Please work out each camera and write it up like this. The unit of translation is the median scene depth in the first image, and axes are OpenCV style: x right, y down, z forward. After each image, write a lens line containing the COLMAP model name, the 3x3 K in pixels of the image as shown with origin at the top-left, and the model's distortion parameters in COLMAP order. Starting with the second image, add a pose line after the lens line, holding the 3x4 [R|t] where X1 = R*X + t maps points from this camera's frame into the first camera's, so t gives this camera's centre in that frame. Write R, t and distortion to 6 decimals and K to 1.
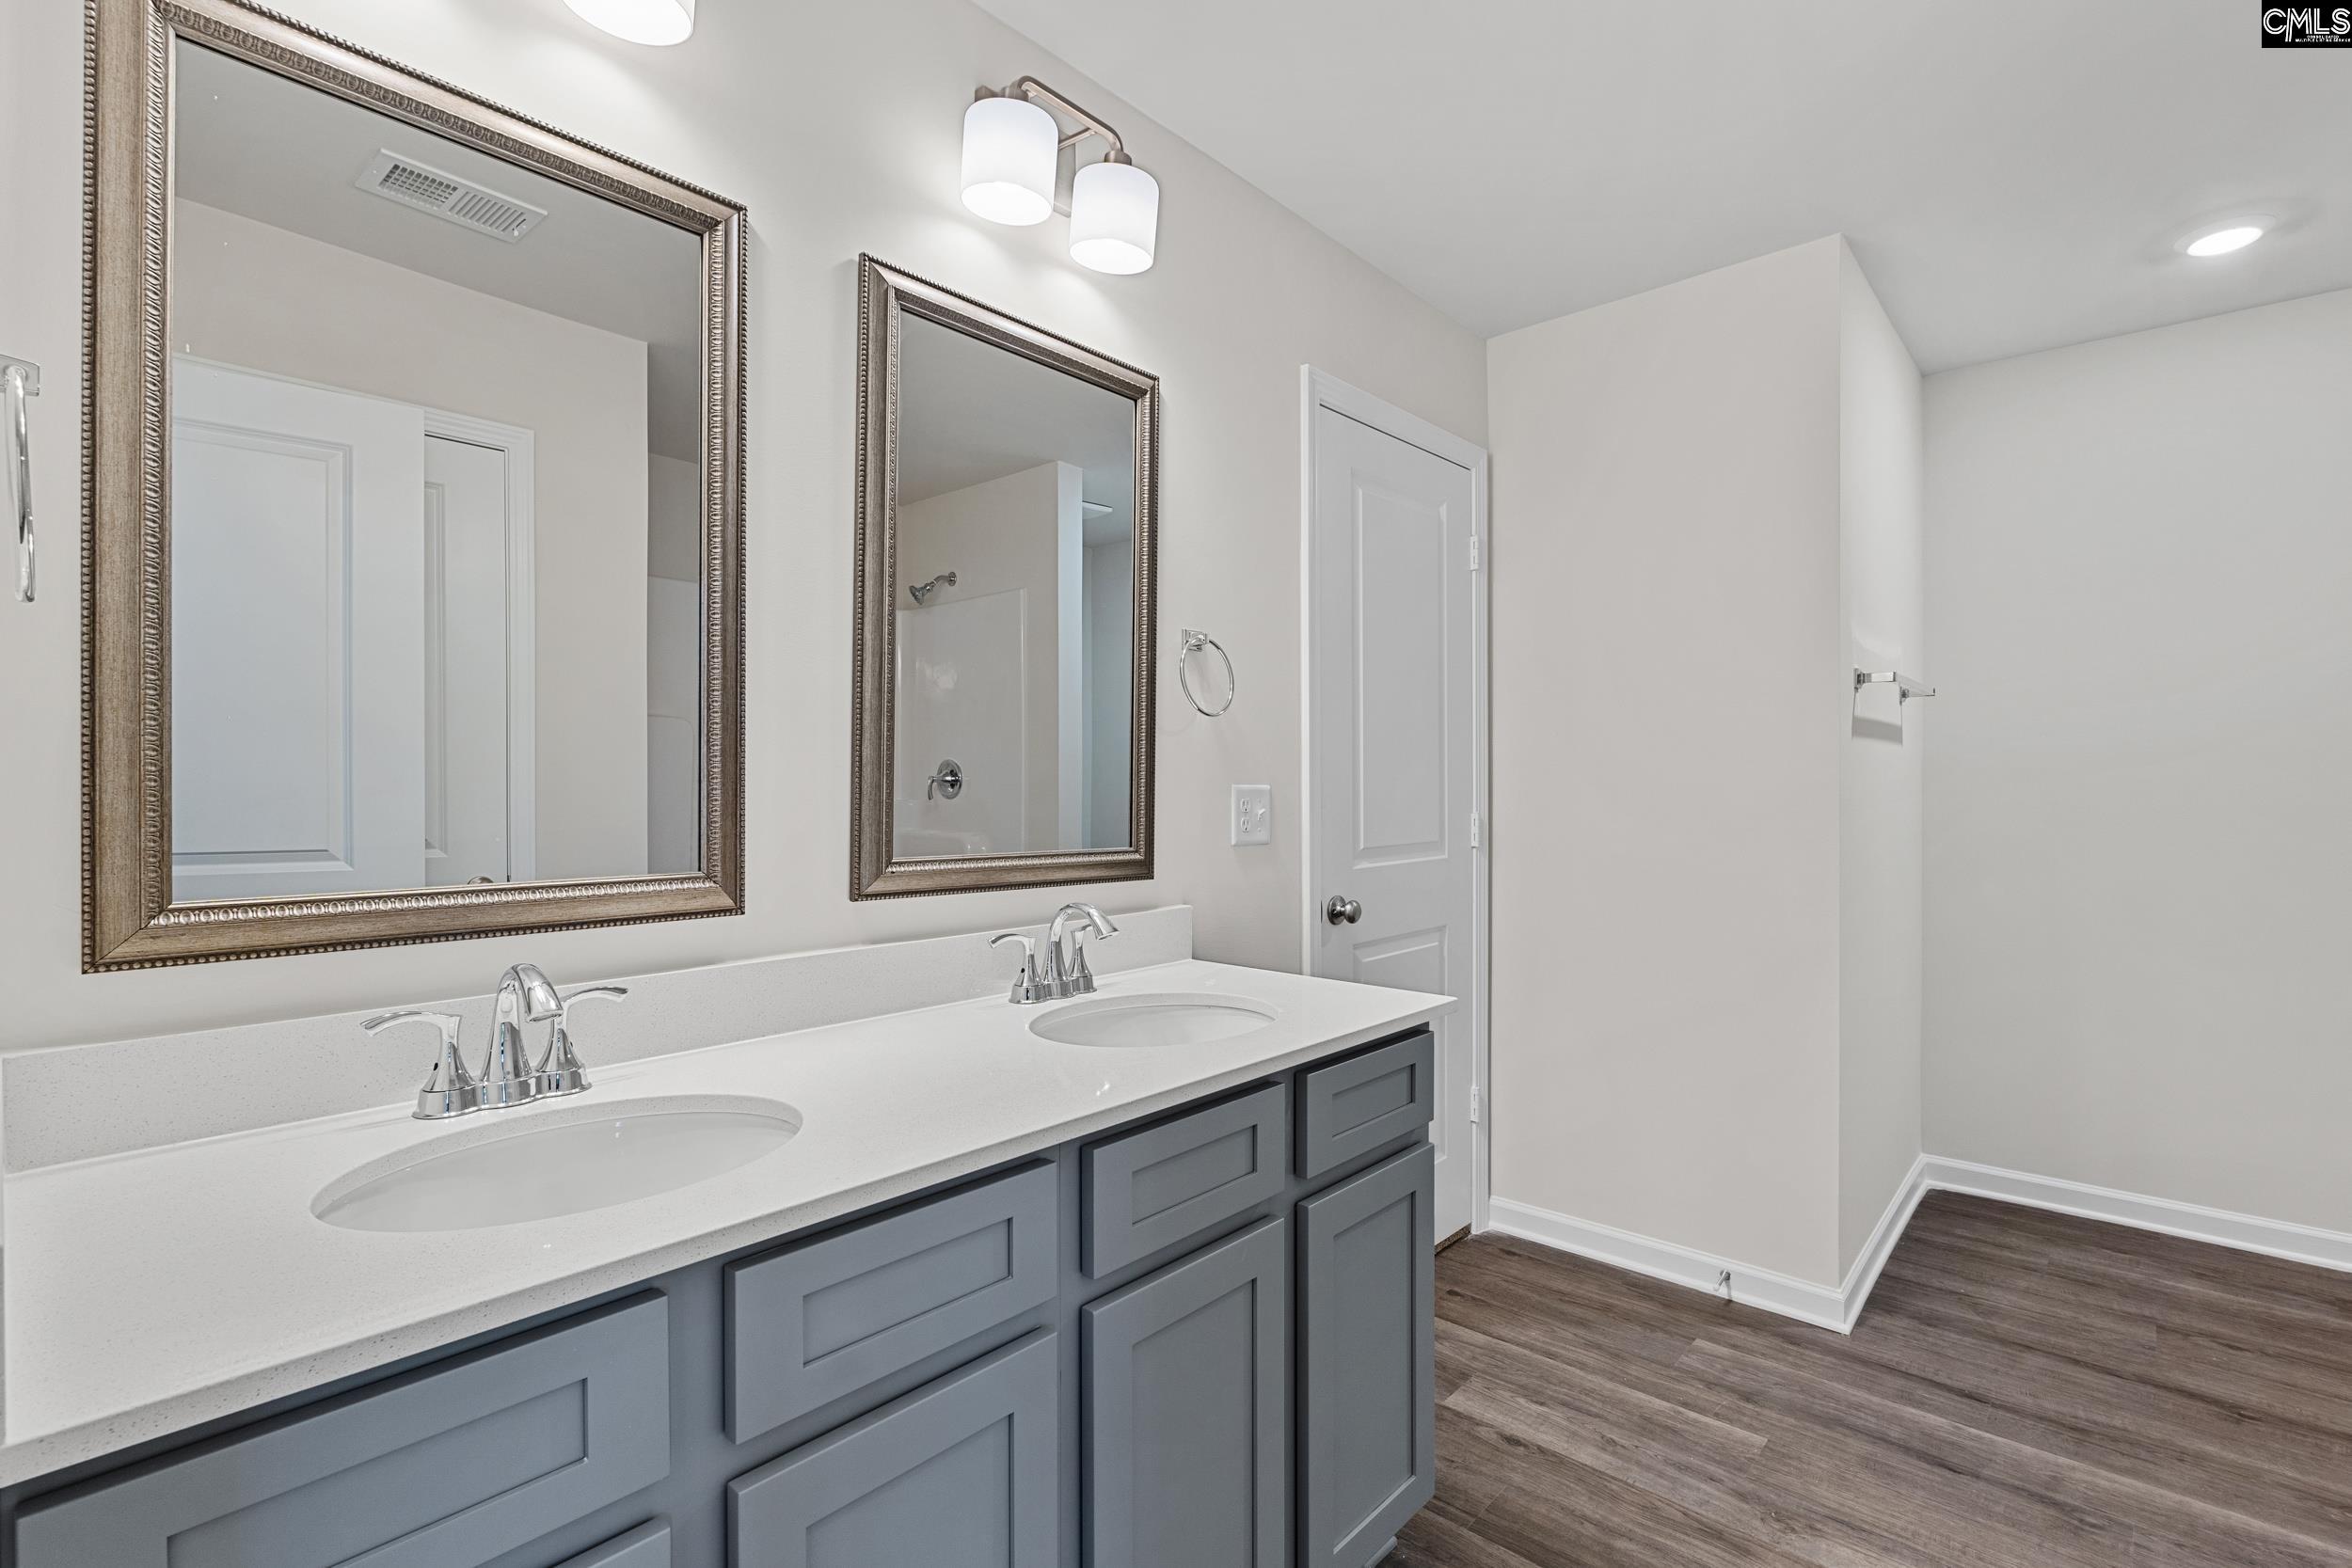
lens RADIAL K [[1085.1, 0, 1182.9], [0, 1085.1, 784.8], [0, 0, 1]] dist [-0.003231, -0.000081]
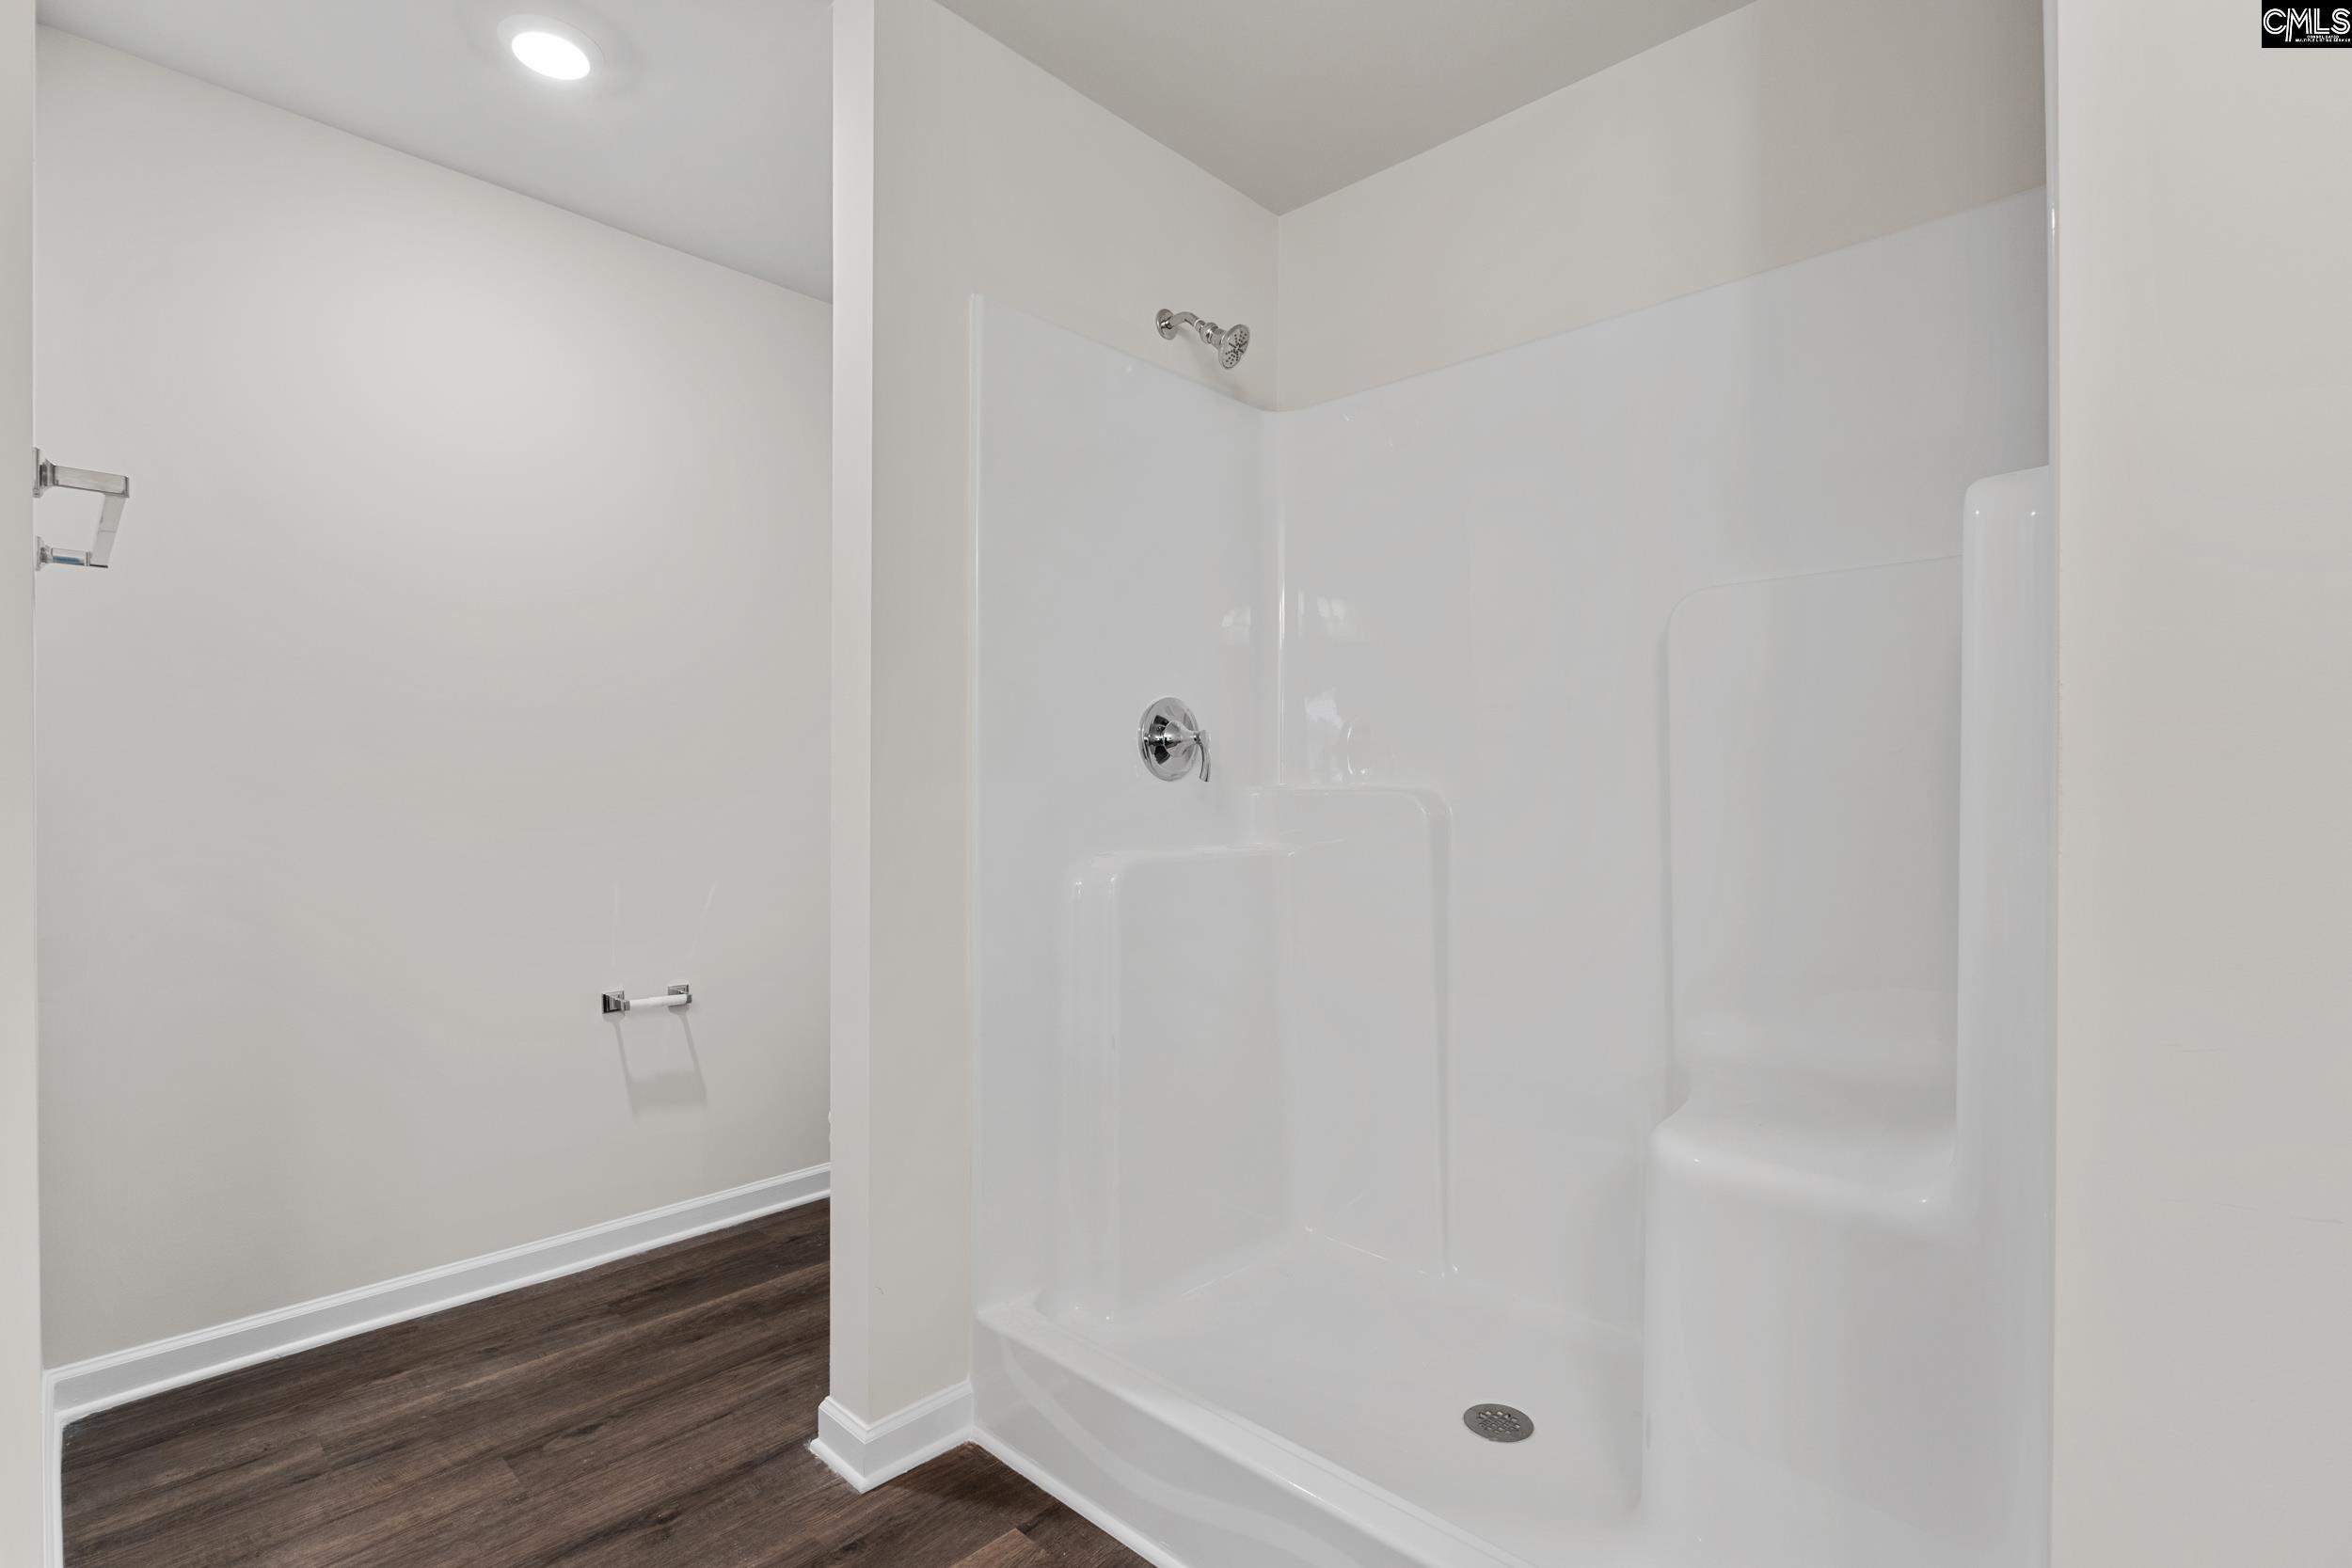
lens RADIAL K [[1085.1, 0, 1170.8], [0, 1085.1, 794.2], [0, 0, 1]] dist [-0.003231, -0.000081]
pose [[0.039661, 0.000110, 0.999213, 0.164447], [0.005776, 0.999983, -0.000340, 0.044741], [-0.999197, 0.005785, 0.039659, 0.474819]]
